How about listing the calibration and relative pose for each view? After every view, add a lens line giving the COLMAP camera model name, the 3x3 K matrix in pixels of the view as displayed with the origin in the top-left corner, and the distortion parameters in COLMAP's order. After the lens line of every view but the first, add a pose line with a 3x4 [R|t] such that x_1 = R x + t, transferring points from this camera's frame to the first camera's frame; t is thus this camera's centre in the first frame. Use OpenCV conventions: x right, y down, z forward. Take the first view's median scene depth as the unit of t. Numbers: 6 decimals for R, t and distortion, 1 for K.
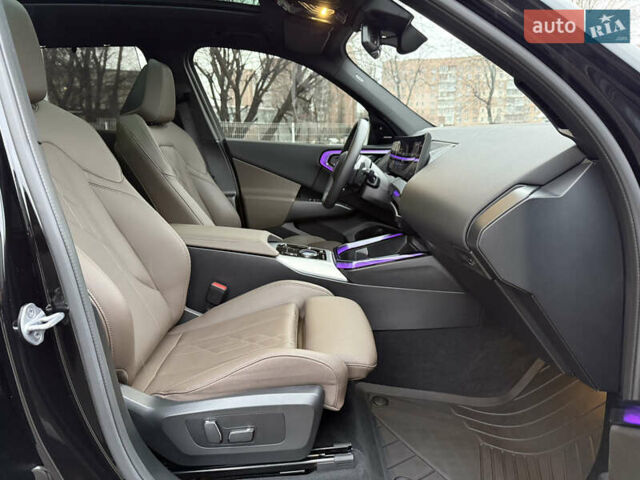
lens RADIAL K [[458.3, 0, 322.0], [0, 458.3, 242.3], [0, 0, 1]] dist [0.052163, -0.123351]
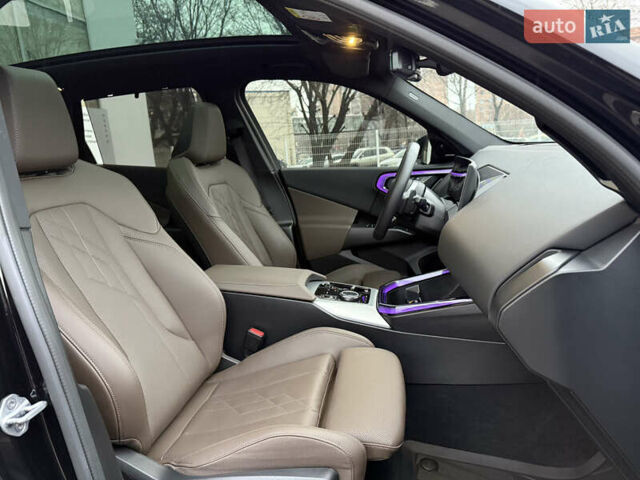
lens RADIAL K [[455.1, 0, 320.0], [0, 455.1, 240.0], [0, 0, 1]] dist [0.049701, -0.078342]
pose [[0.978170, -0.032452, -0.205255, 0.090434], [0.029647, 0.999420, -0.016727, -0.064016], [0.205679, 0.010277, 0.978566, 0.062596]]
